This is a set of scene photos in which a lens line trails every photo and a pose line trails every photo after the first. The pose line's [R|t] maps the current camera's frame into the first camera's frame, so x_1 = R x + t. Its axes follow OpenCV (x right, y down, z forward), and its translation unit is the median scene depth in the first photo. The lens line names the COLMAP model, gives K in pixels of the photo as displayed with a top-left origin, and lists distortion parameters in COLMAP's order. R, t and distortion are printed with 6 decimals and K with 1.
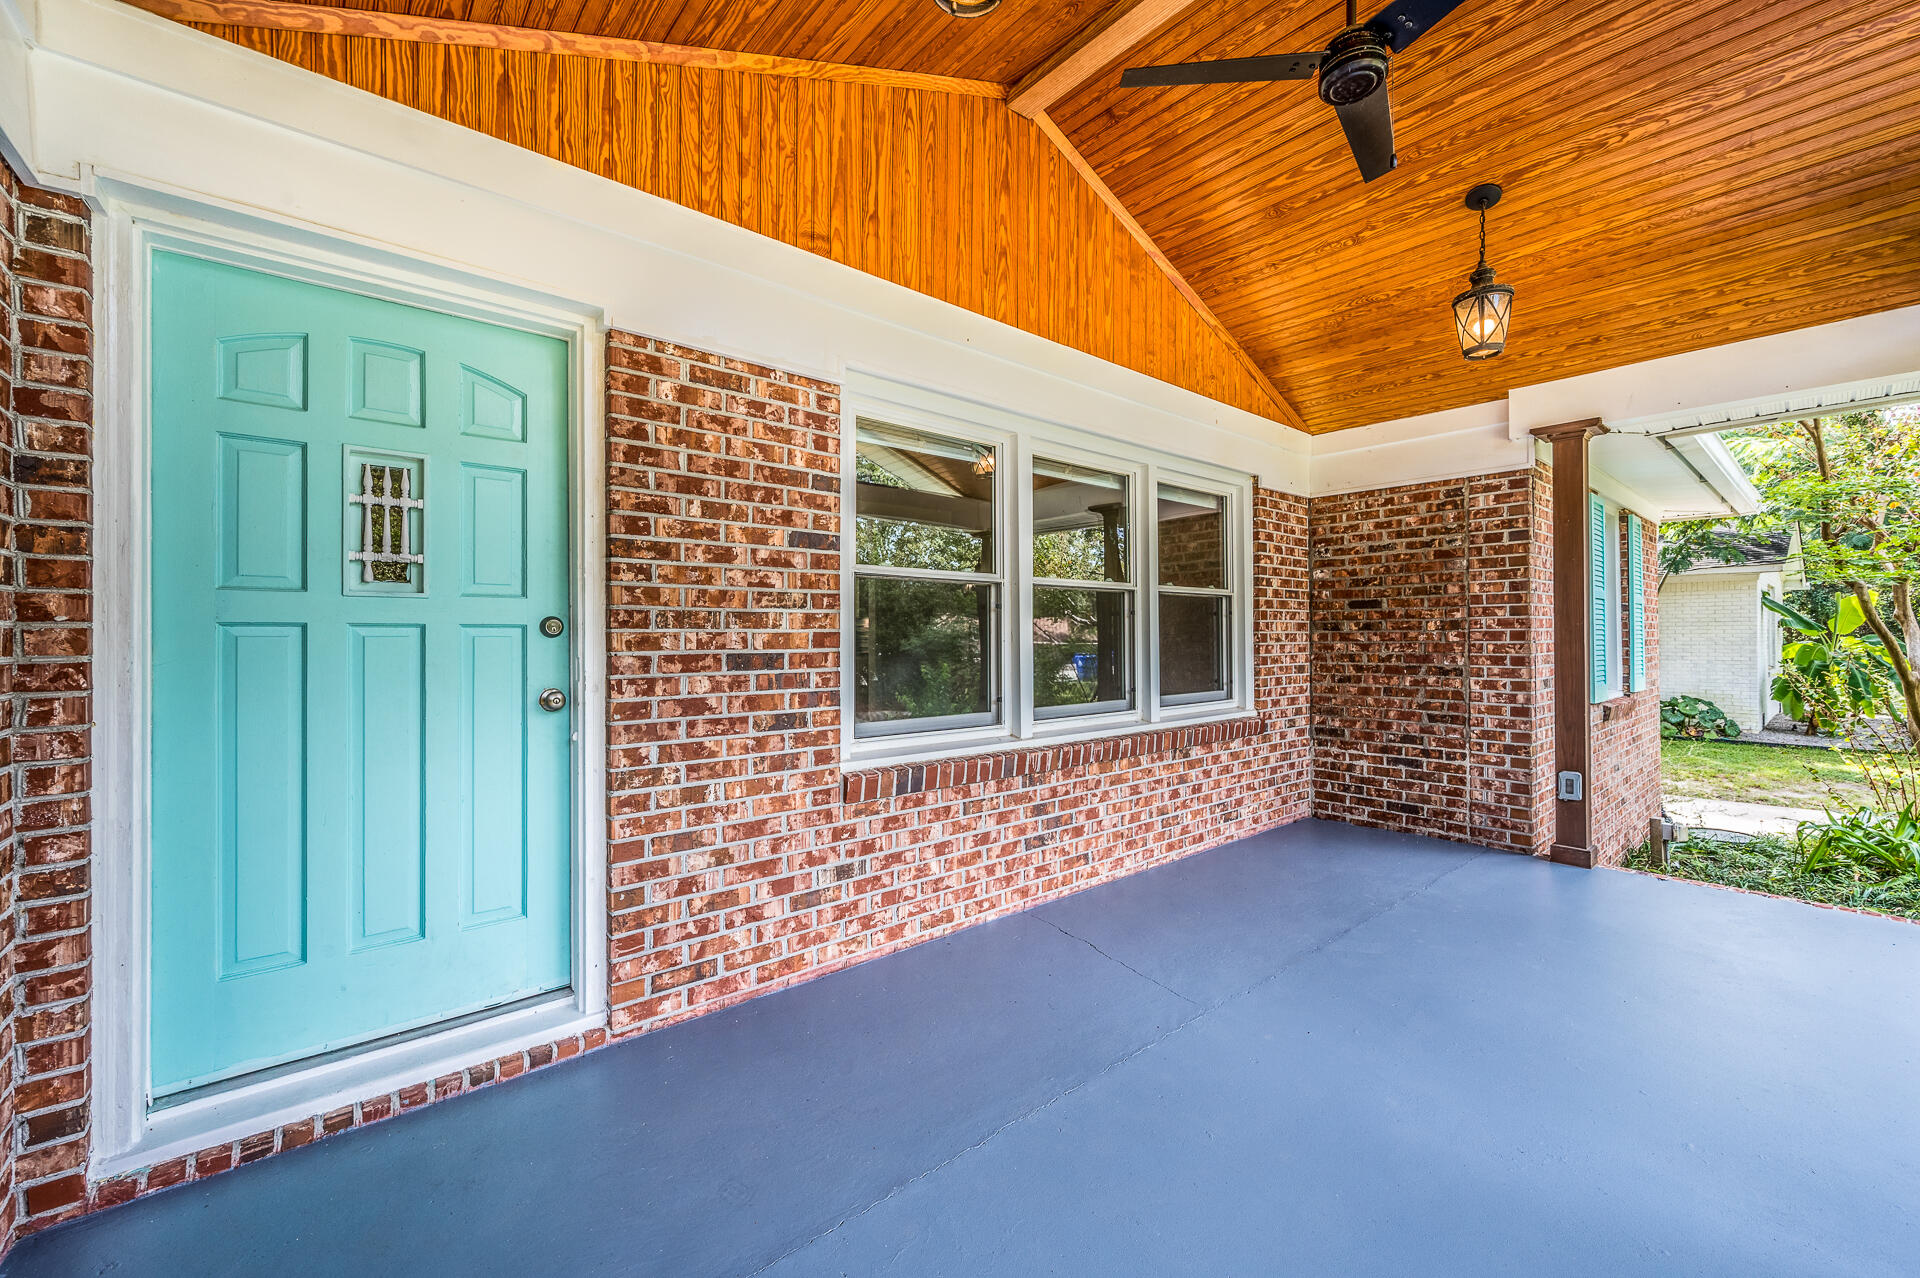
lens RADIAL K [[767.3, 0, 963.6], [0, 767.3, 635.6], [0, 0, 1]] dist [0.000235, 0.000007]
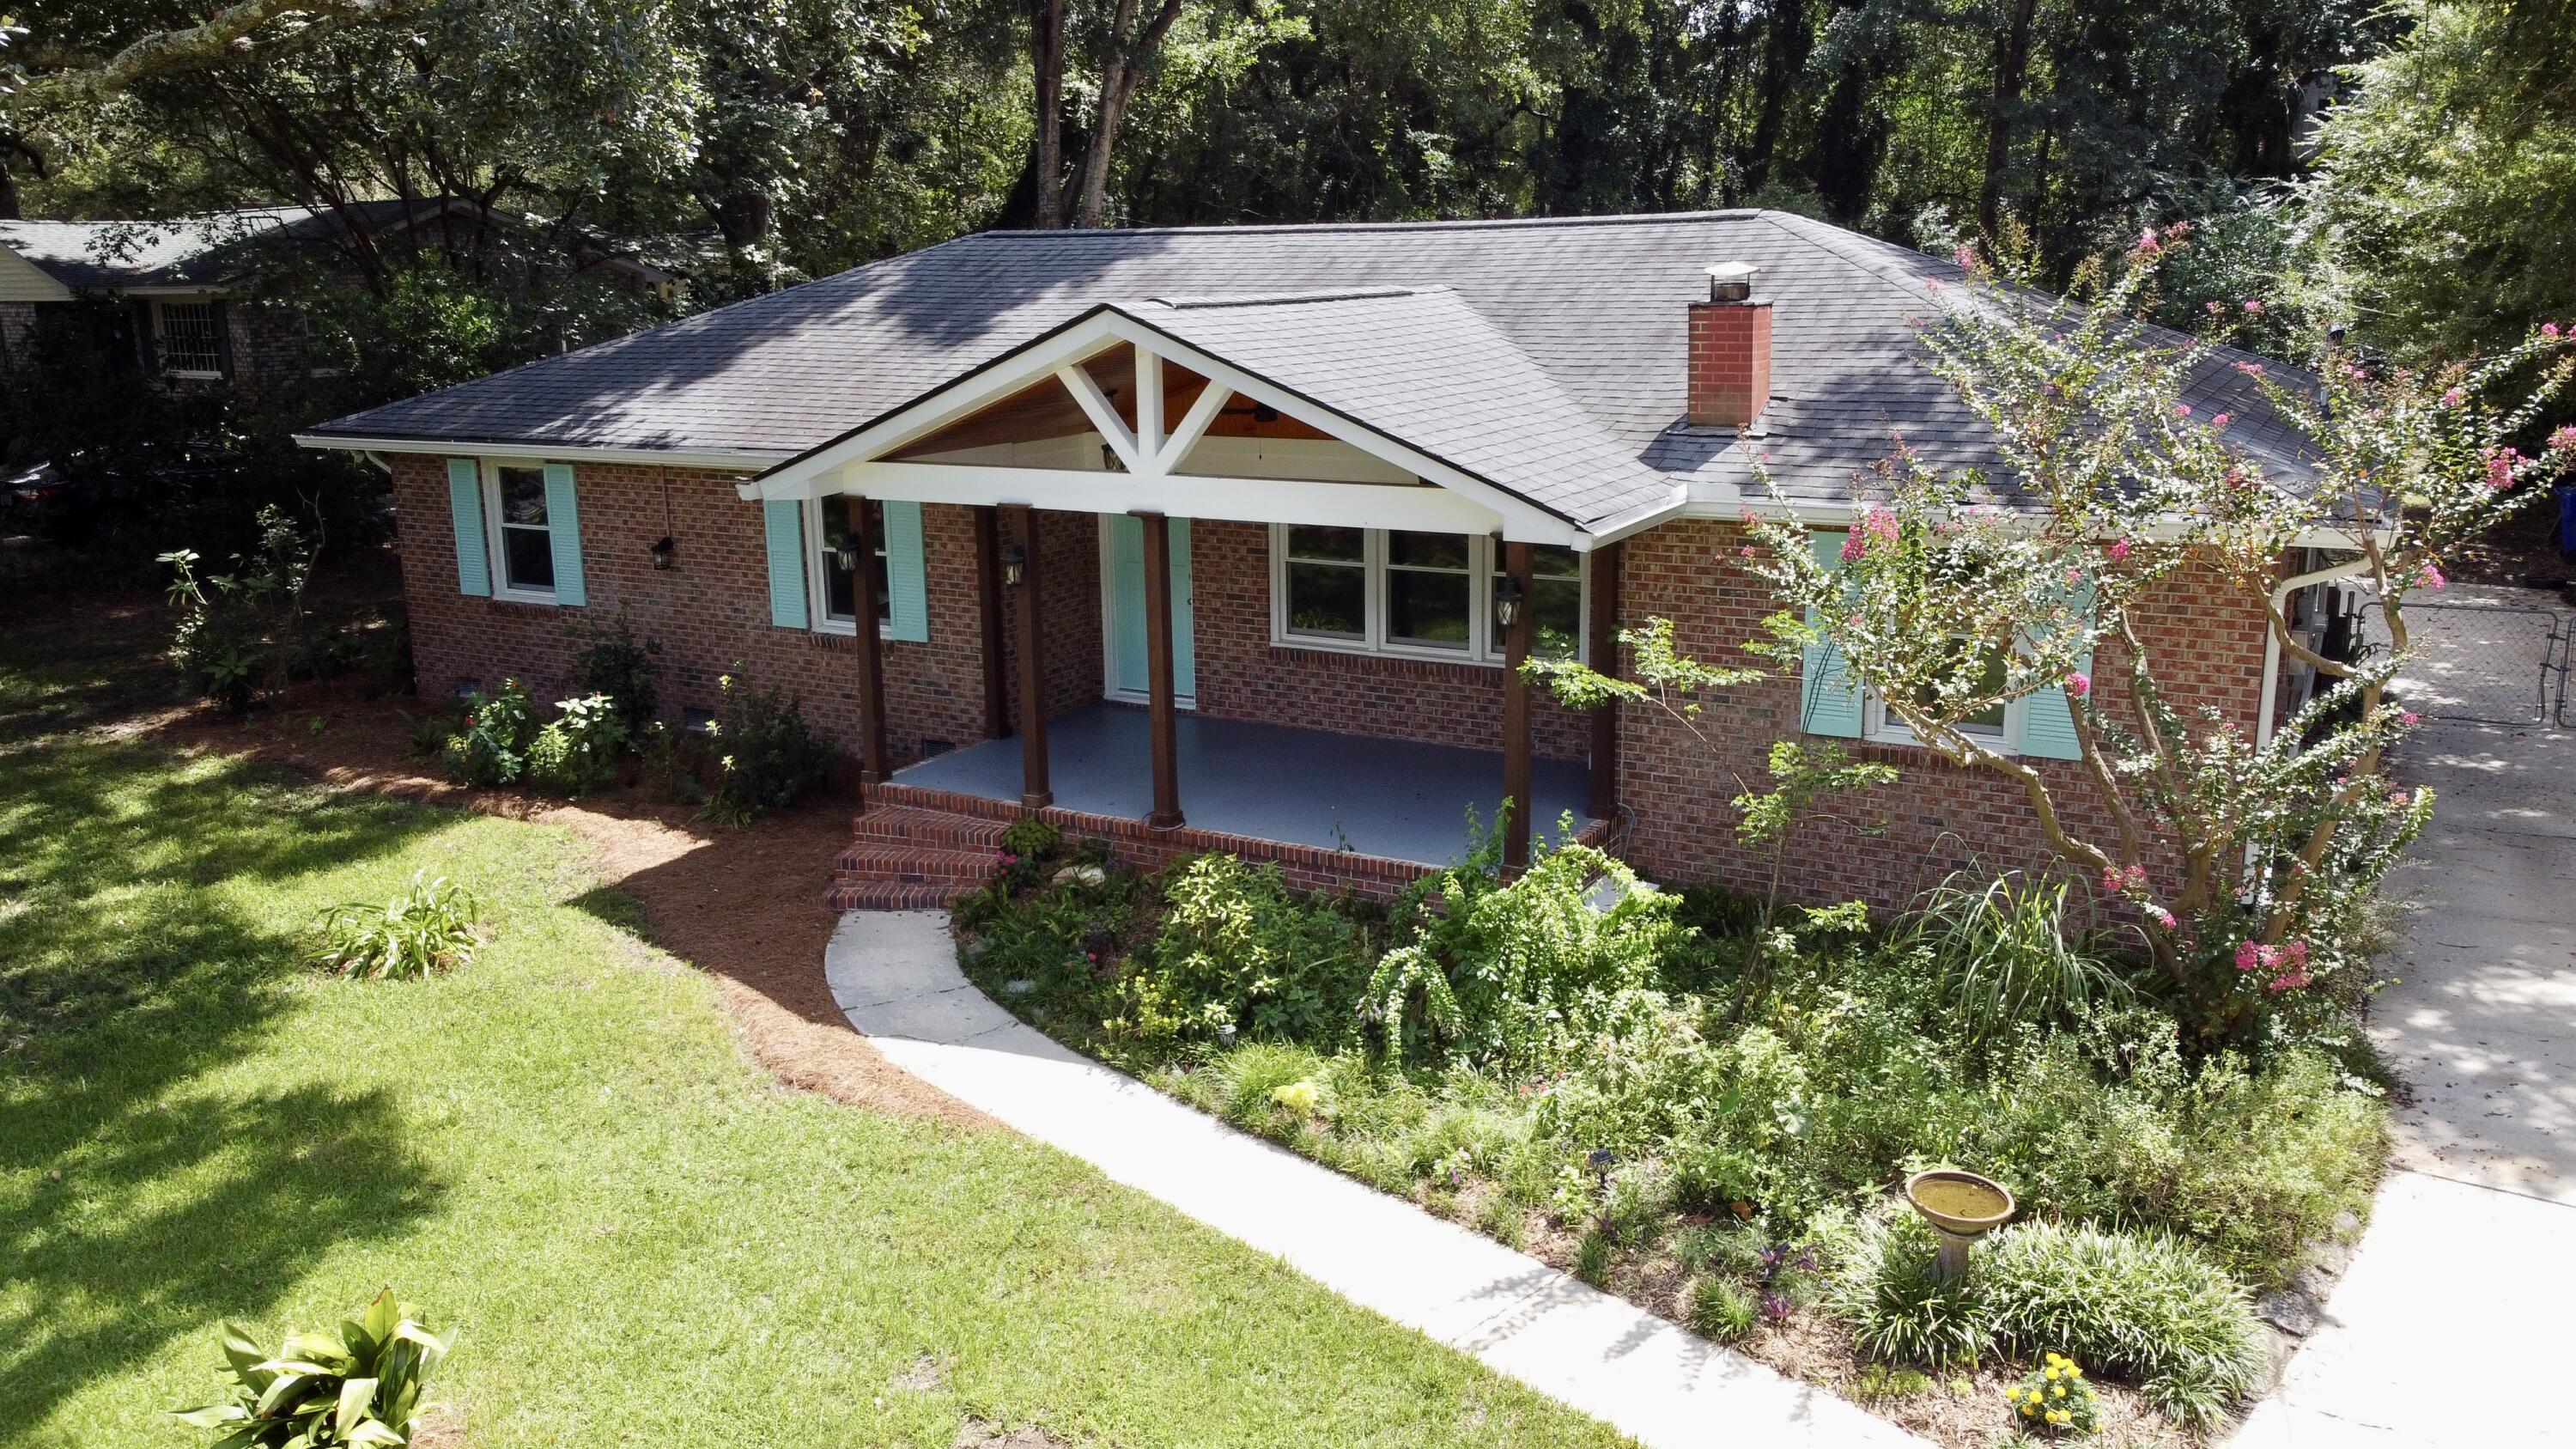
lens RADIAL K [[1977.7, 0, 1286.3], [0, 1977.7, 718.9], [0, 0, 1]] dist [0.003978, -0.011584]
pose [[0.326258, 0.218897, -0.919587, 5.092813], [0.024415, 0.970543, 0.239688, -0.984660], [0.944965, -0.100652, 0.311303, -0.821570]]
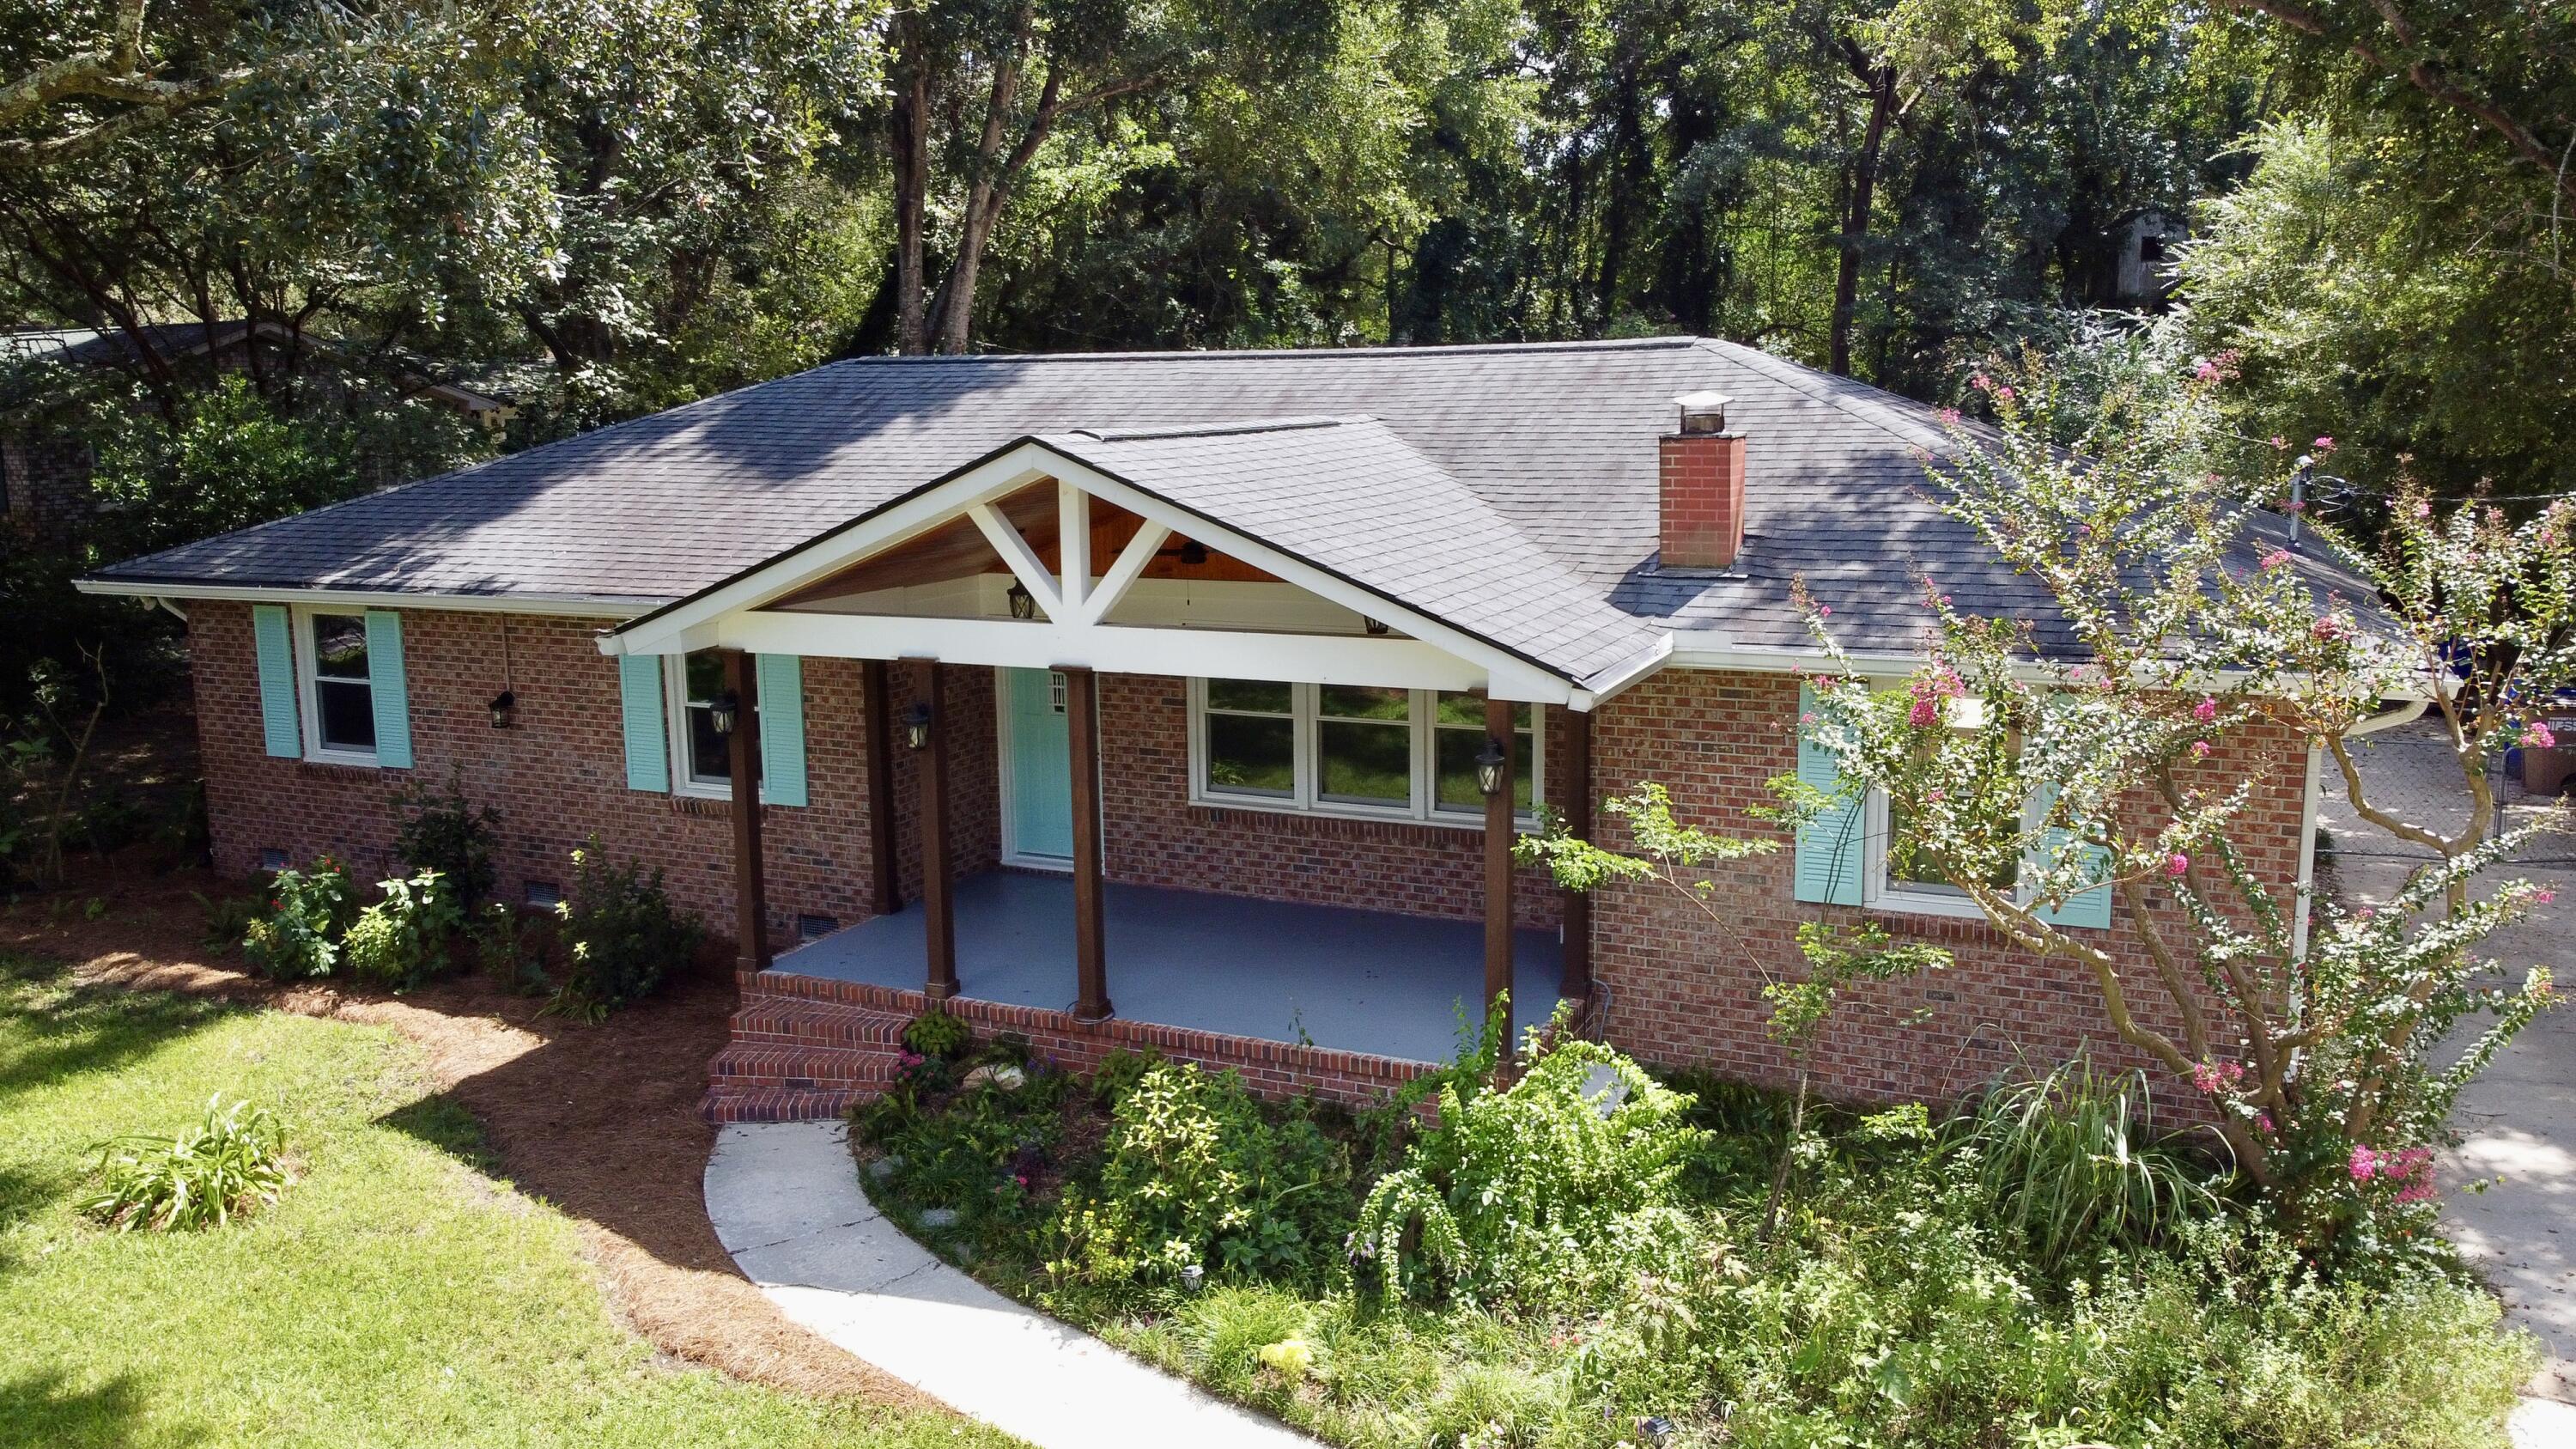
lens RADIAL K [[1977.7, 0, 1290.7], [0, 1977.7, 717.4], [0, 0, 1]] dist [0.003978, -0.011584]
pose [[0.407949, 0.155935, -0.899590, 4.559913], [0.020820, 0.983462, 0.179915, -0.983205], [0.912768, -0.092125, 0.397955, -0.876334]]
